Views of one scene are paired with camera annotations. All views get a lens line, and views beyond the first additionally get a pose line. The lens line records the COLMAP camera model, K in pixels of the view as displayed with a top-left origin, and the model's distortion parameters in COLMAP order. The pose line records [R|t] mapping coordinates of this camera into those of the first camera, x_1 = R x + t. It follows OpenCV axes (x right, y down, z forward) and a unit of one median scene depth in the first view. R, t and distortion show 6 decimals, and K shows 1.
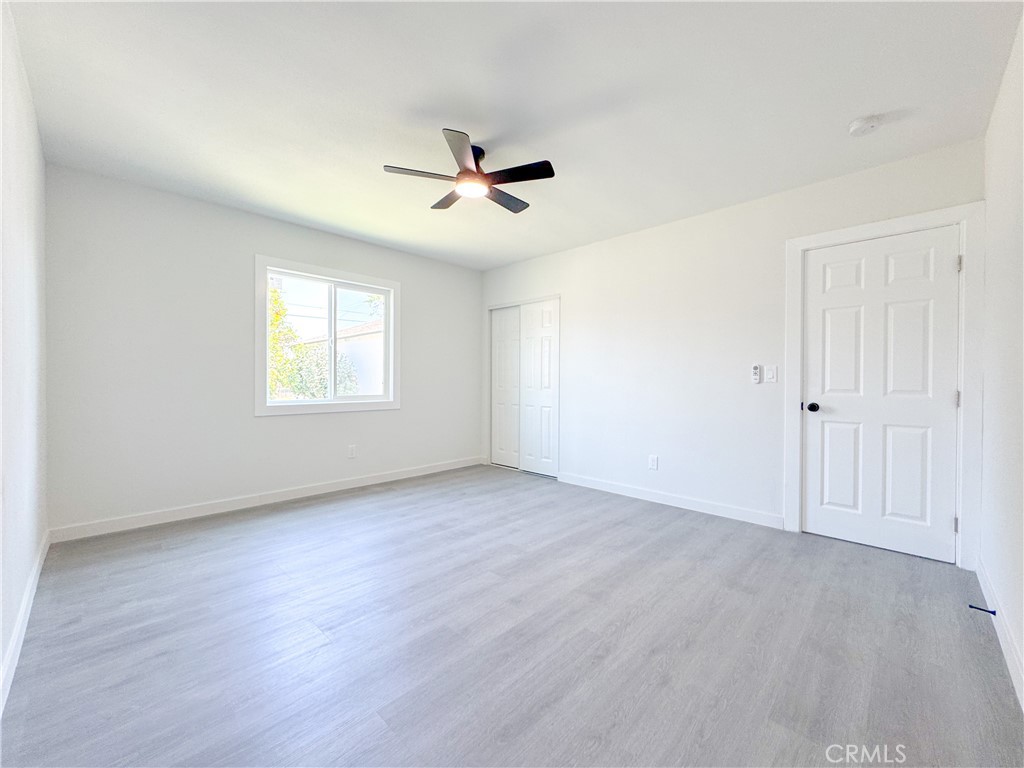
lens RADIAL K [[410.4, 0, 513.6], [0, 410.4, 383.7], [0, 0, 1]] dist [-0.001839, -0.000158]
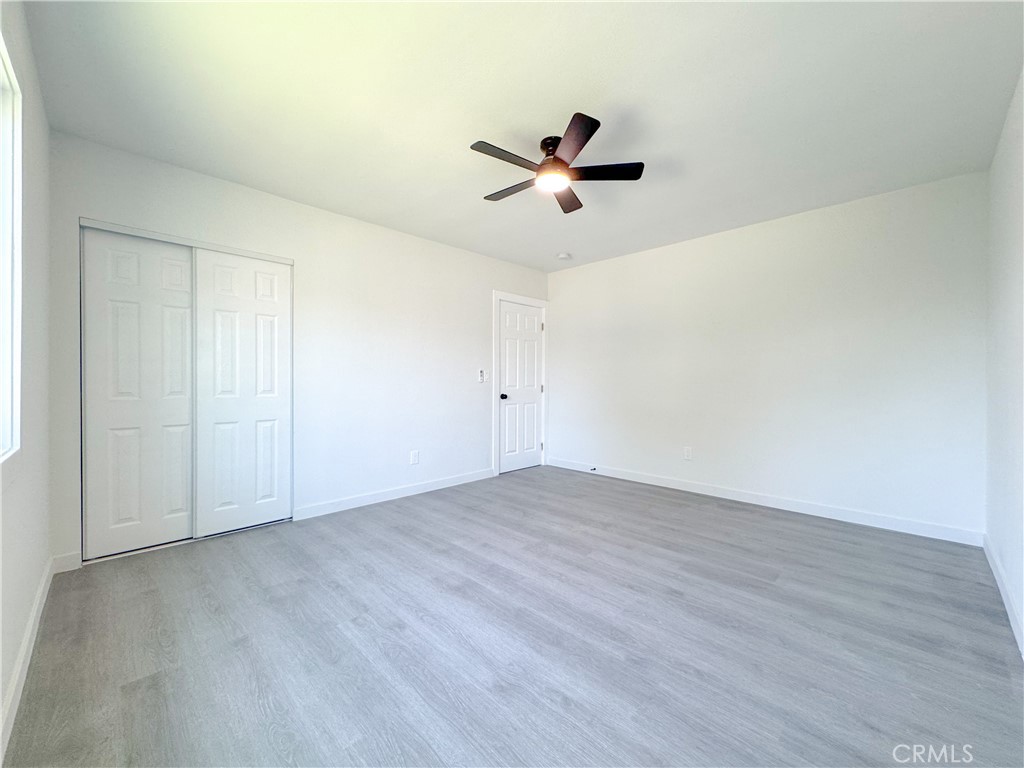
lens RADIAL K [[410.4, 0, 513.6], [0, 410.4, 383.7], [0, 0, 1]] dist [-0.001839, -0.000158]
pose [[0.011120, -0.011881, 0.999868, -0.941528], [0.005724, 0.999914, 0.011818, -0.013897], [-0.999922, 0.005592, 0.011187, 0.961865]]
